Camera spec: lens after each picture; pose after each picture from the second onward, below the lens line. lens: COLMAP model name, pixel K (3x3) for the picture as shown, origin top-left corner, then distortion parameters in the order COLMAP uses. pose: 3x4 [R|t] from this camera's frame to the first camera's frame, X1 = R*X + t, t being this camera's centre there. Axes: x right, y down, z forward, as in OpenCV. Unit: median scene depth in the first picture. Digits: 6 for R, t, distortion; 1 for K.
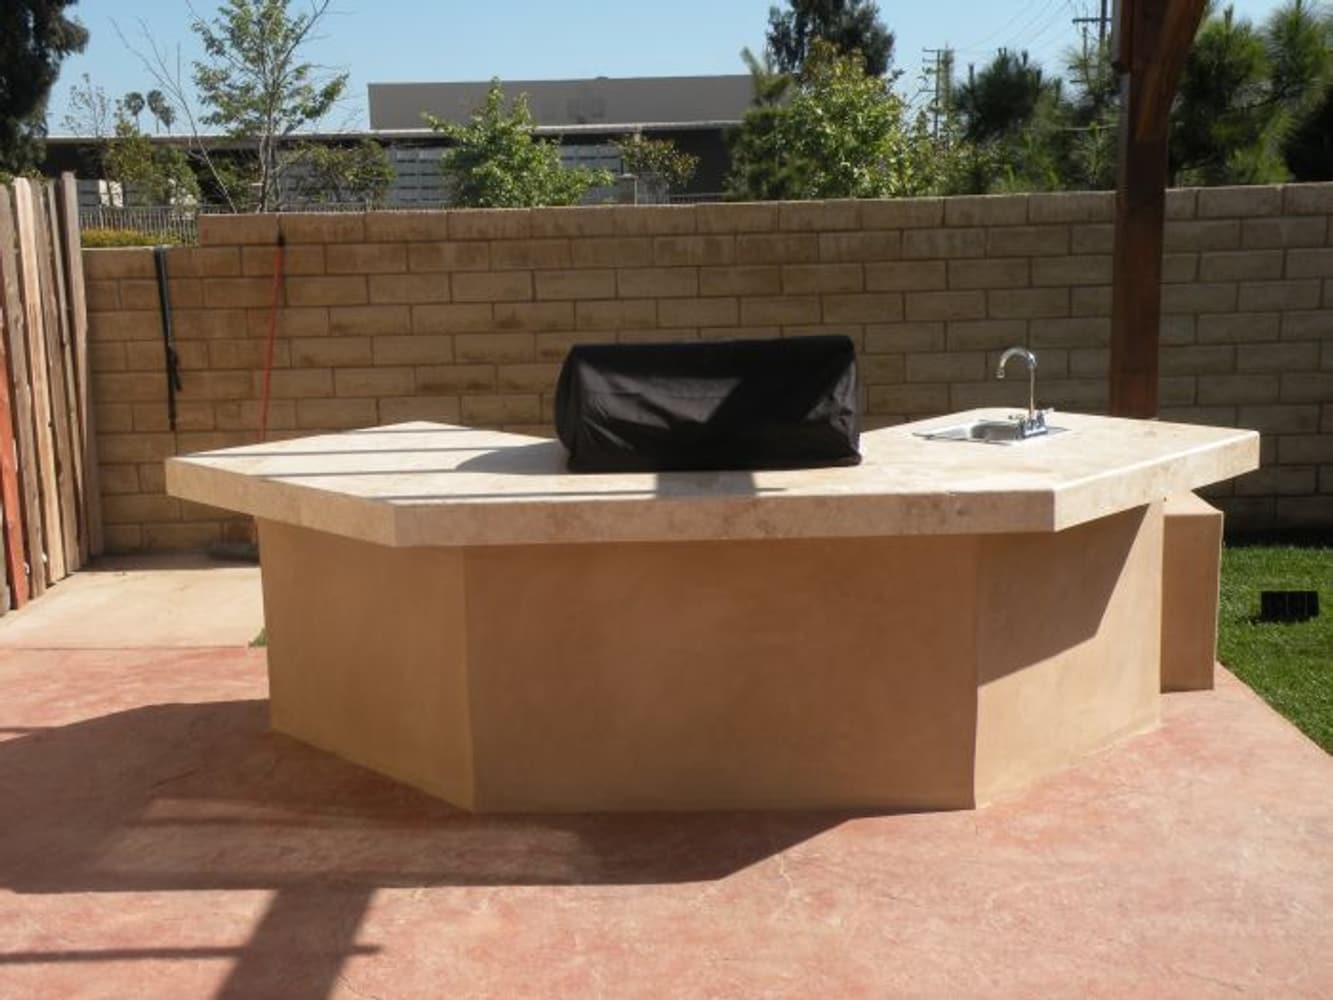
lens RADIAL K [[1619.7, 0, 666.5], [0, 1619.7, 500.0], [0, 0, 1]] dist [0.061868, 0.039426]
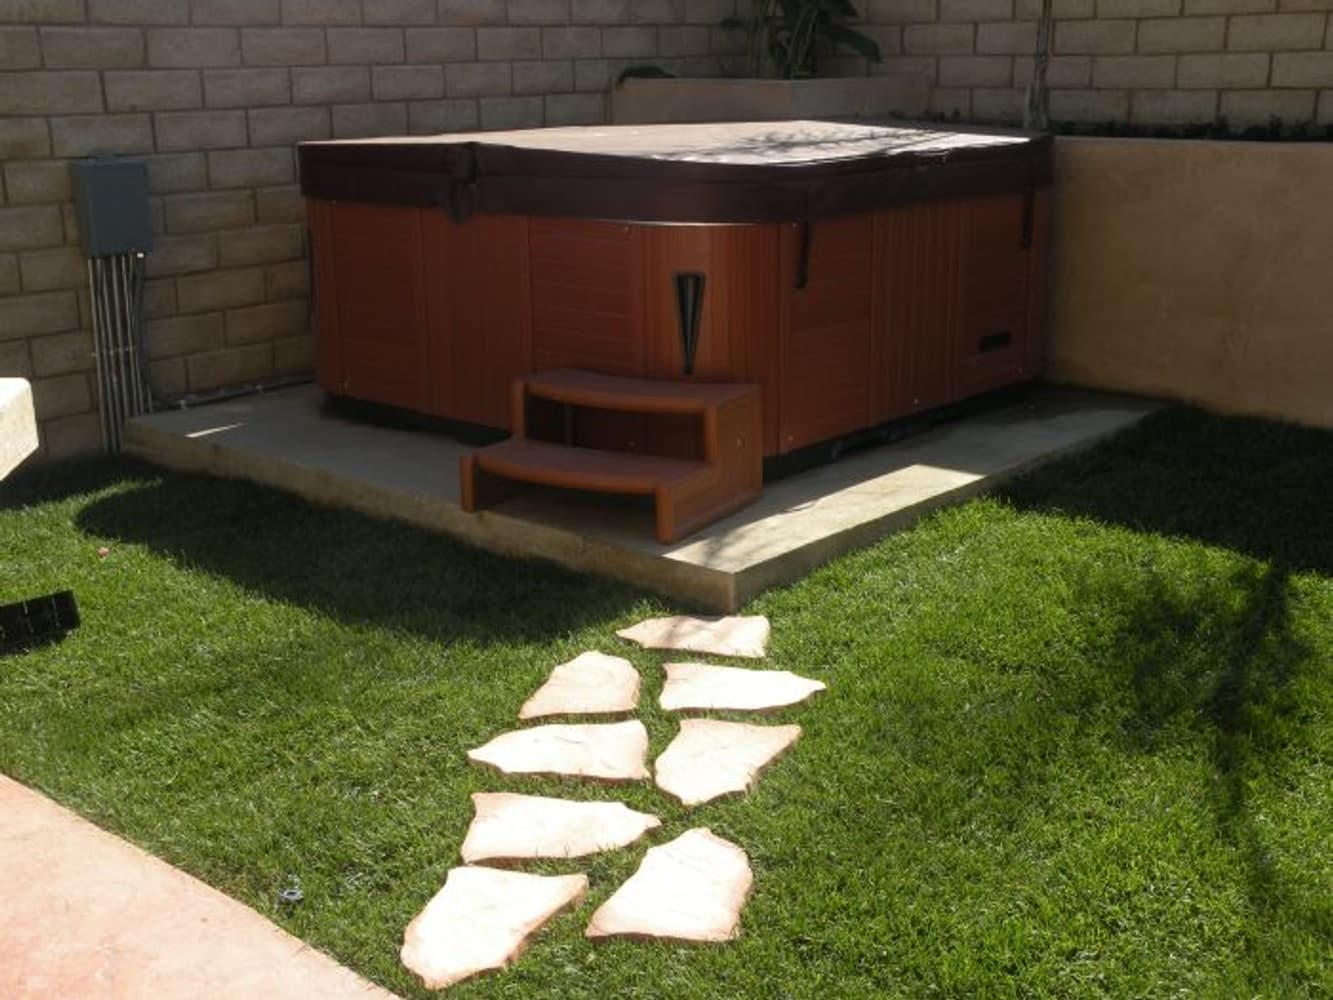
lens RADIAL K [[1619.7, 0, 666.5], [0, 1619.7, 500.0], [0, 0, 1]] dist [0.061868, 0.039426]
pose [[0.651474, -0.190287, 0.734420, 0.064026], [0.133747, 0.981679, 0.135711, -0.033625], [-0.746789, 0.009815, 0.664989, 0.327546]]
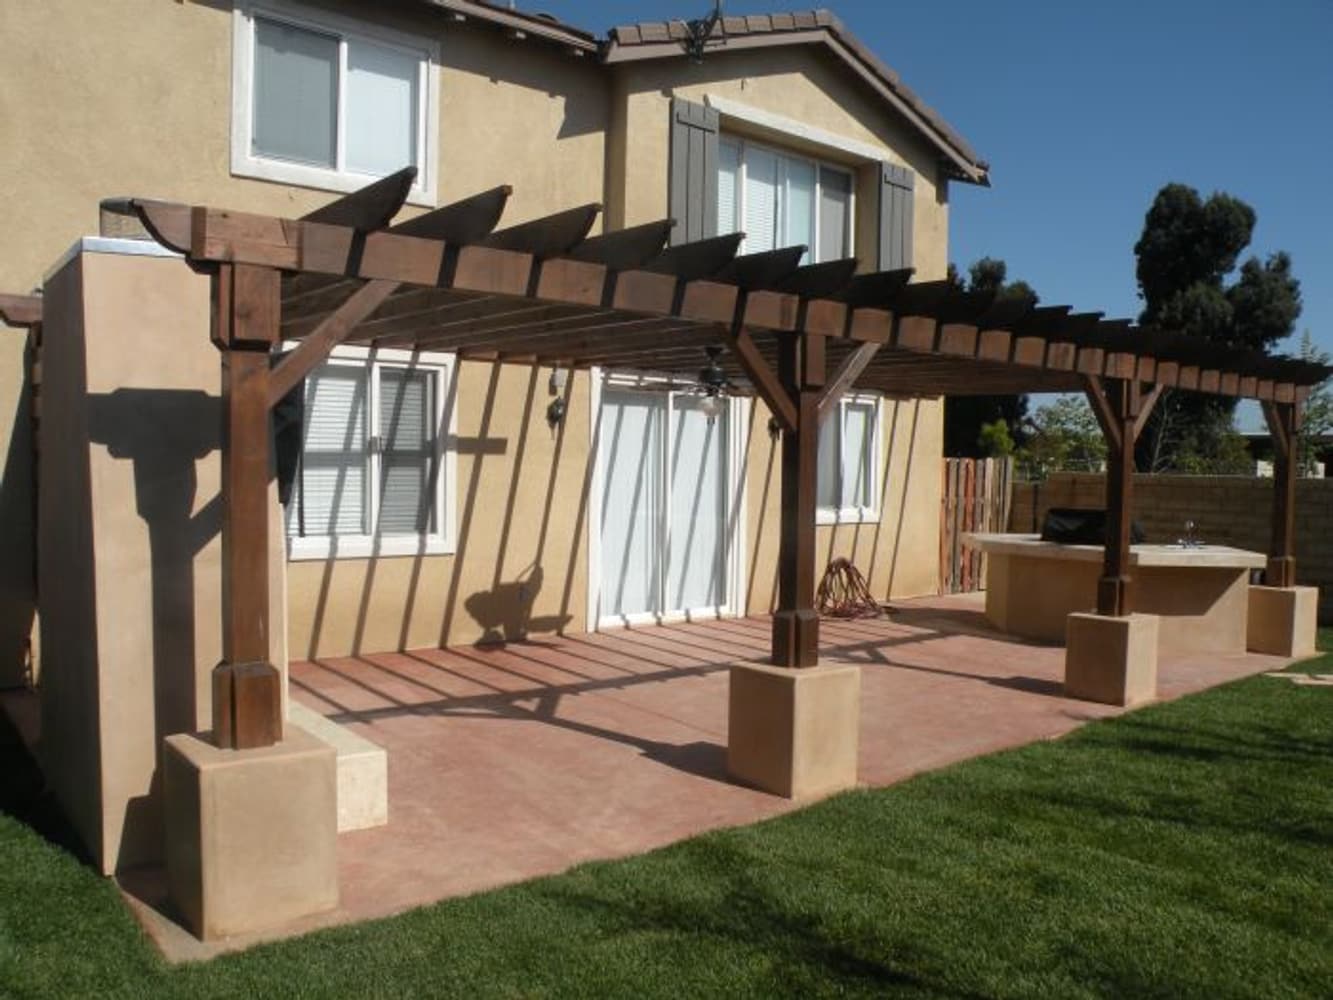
lens RADIAL K [[1074.4, 0, 666.5], [0, 1074.4, 500.0], [0, 0, 1]] dist [-0.153387, 0.153001]
pose [[0.630445, 0.062824, -0.773688, 0.723941], [-0.177525, 0.981973, -0.064920, 0.113413], [0.755662, 0.178277, 0.630232, -0.669584]]
